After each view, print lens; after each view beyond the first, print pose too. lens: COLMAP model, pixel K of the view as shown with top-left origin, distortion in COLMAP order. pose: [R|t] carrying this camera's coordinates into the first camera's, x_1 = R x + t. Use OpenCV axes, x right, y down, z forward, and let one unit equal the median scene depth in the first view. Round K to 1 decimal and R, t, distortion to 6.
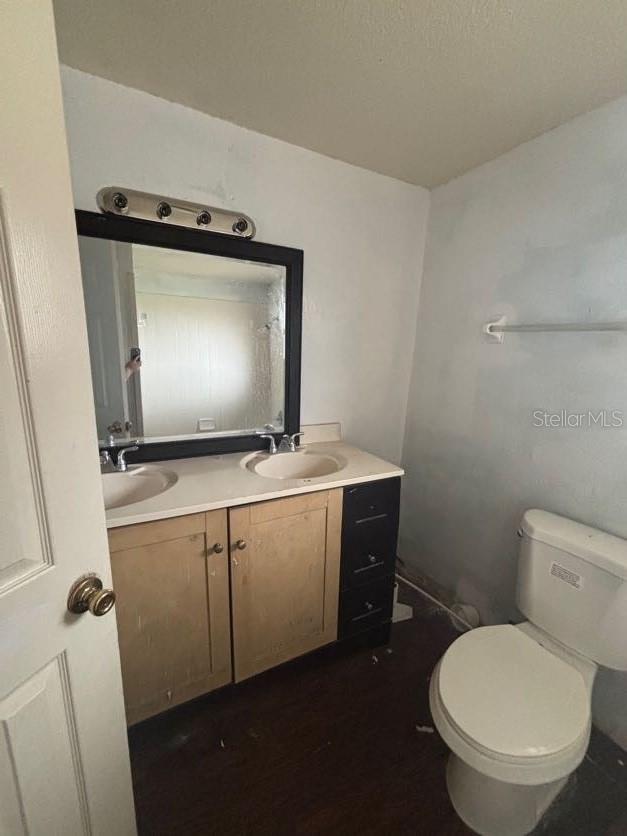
lens RADIAL K [[339.6, 0, 315.2], [0, 339.6, 416.2], [0, 0, 1]] dist [0.001050, 0.001114]
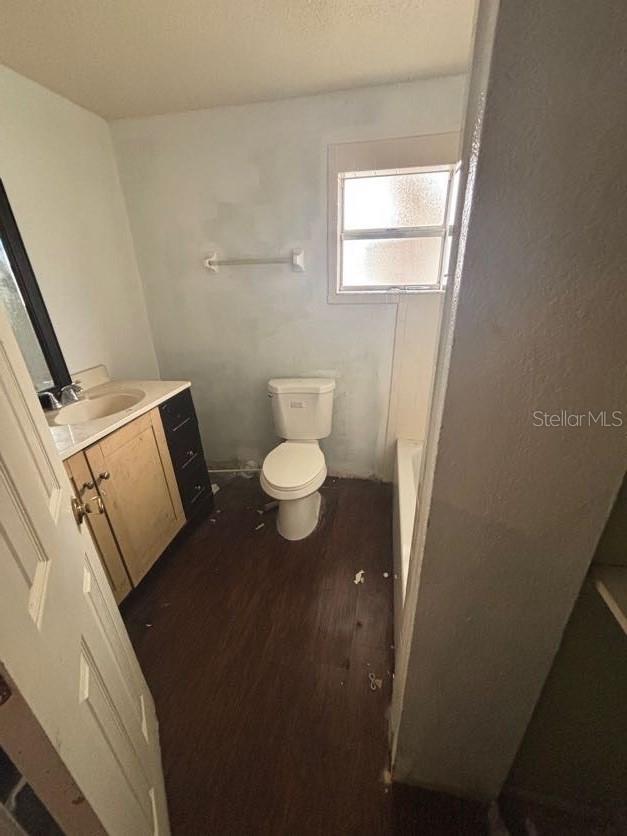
lens RADIAL K [[339.6, 0, 312.0], [0, 339.6, 419.4], [0, 0, 1]] dist [0.001050, 0.001114]
pose [[0.621368, -0.361784, 0.694992, -0.406359], [0.219582, 0.931876, 0.288776, 0.018997], [-0.752121, -0.026828, 0.658479, -0.215759]]
